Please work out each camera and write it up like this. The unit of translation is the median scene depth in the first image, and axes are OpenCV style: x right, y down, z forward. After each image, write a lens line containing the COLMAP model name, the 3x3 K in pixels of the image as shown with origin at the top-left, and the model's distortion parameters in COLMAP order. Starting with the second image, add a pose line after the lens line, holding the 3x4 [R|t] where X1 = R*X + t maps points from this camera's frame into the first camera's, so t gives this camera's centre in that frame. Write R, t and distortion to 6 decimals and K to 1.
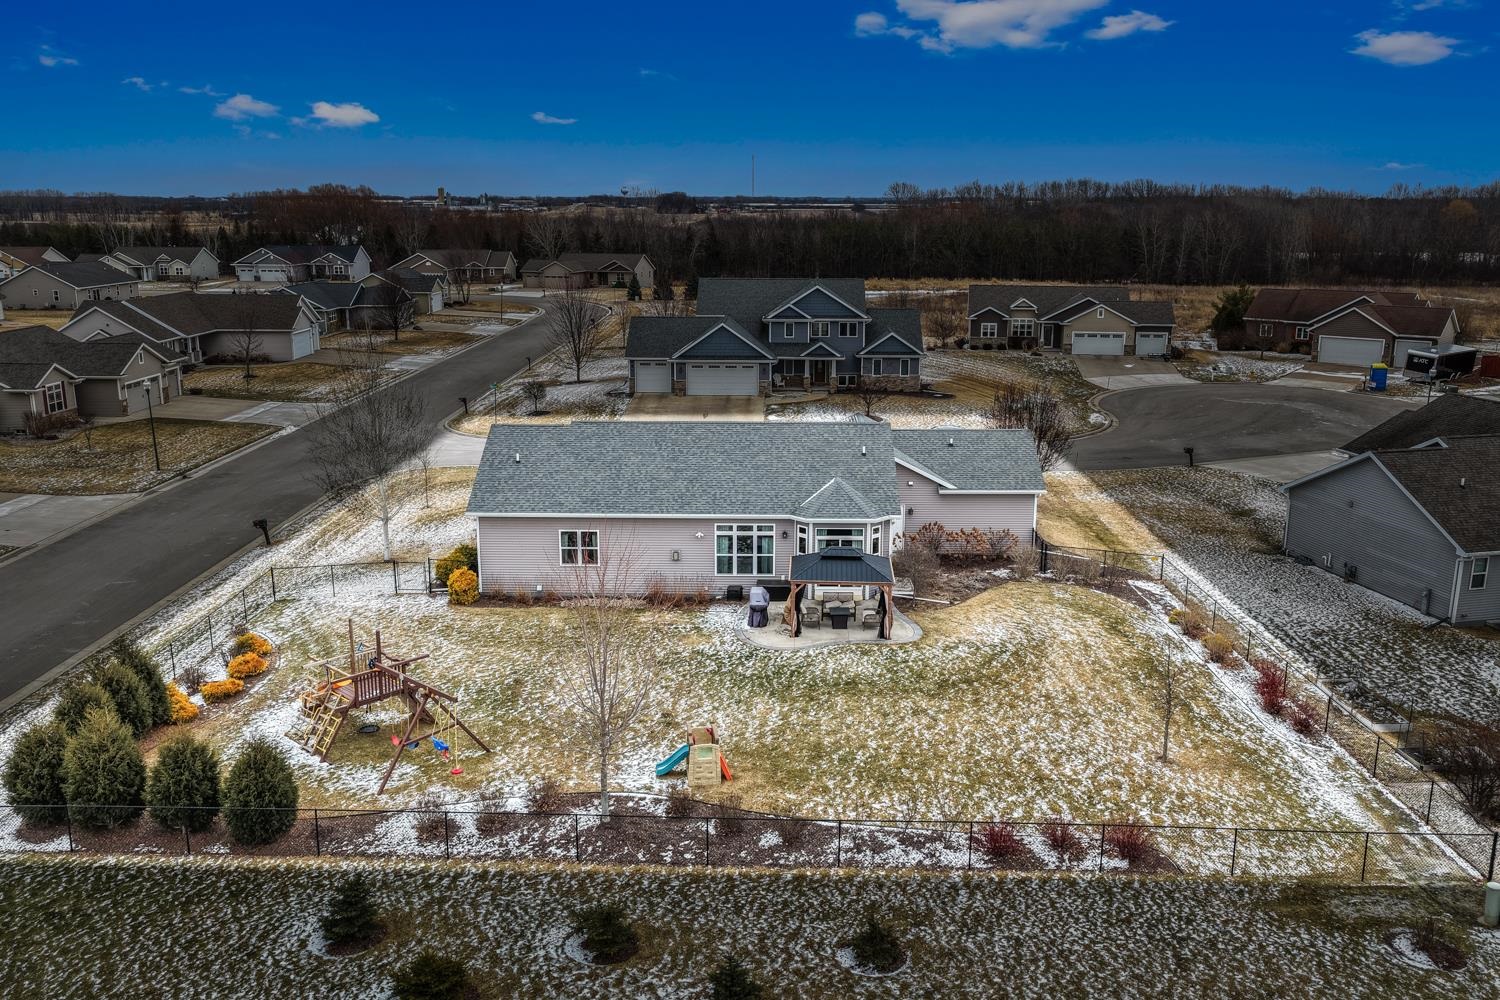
lens RADIAL K [[1251.7, 0, 757.4], [0, 1251.7, 470.8], [0, 0, 1]] dist [-0.008568, 0.027145]
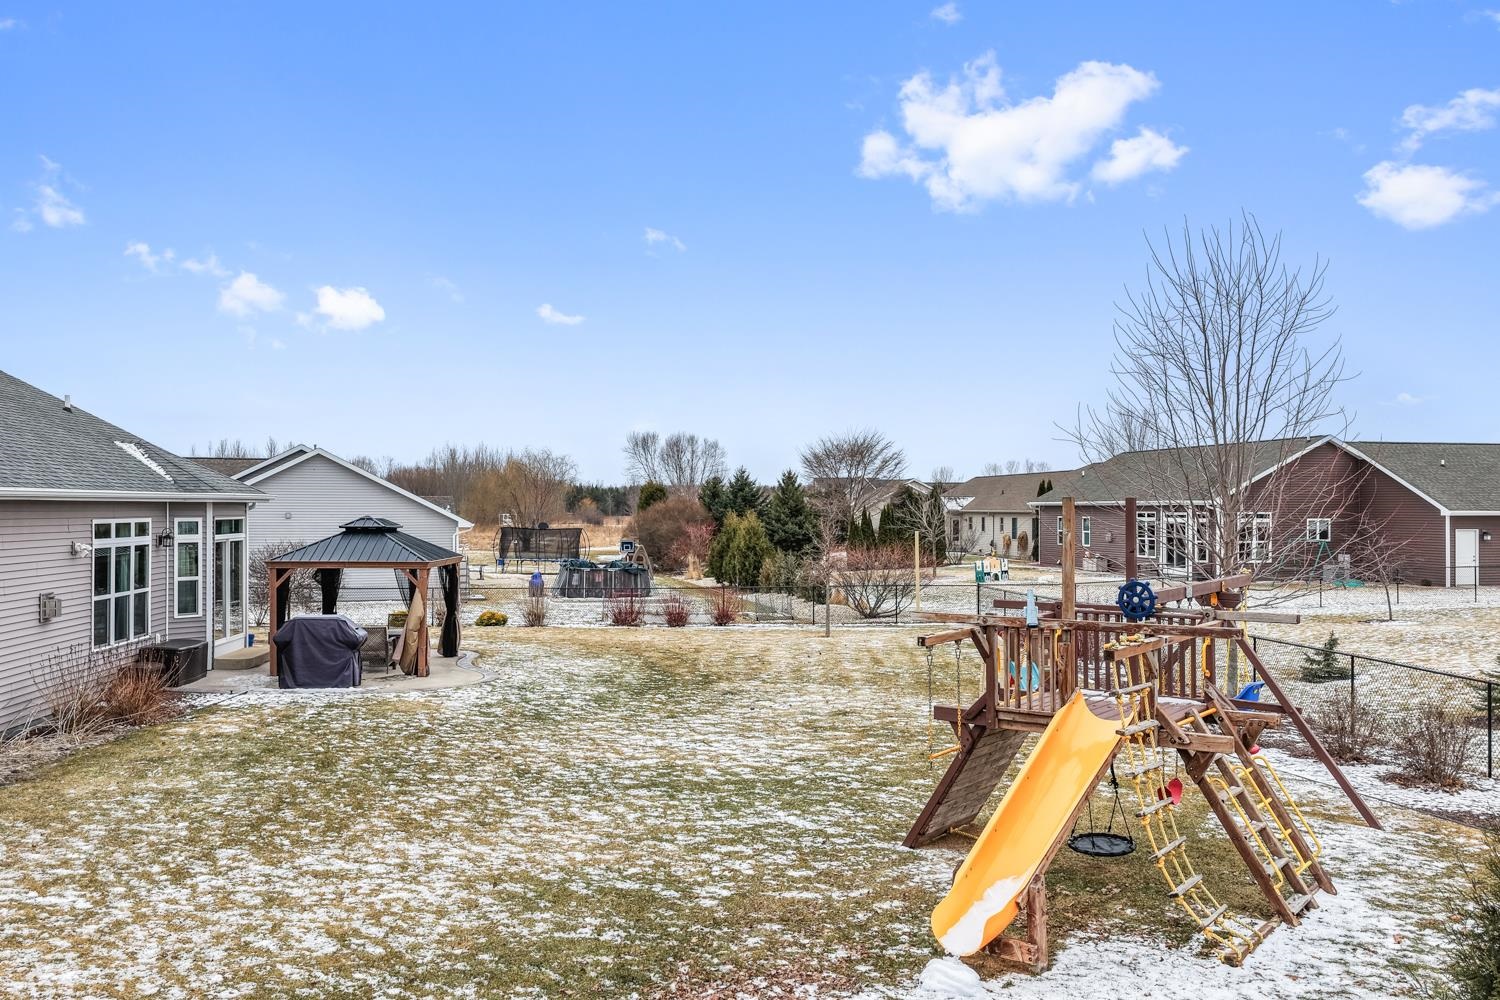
lens RADIAL K [[1251.7, 0, 760.6], [0, 1251.7, 500.9], [0, 0, 1]] dist [-0.008568, 0.027145]
pose [[-0.106896, -0.000529, 0.994270, -0.594236], [0.208960, 0.977654, 0.022986, 0.092456], [-0.972064, 0.210220, -0.104397, 1.062233]]
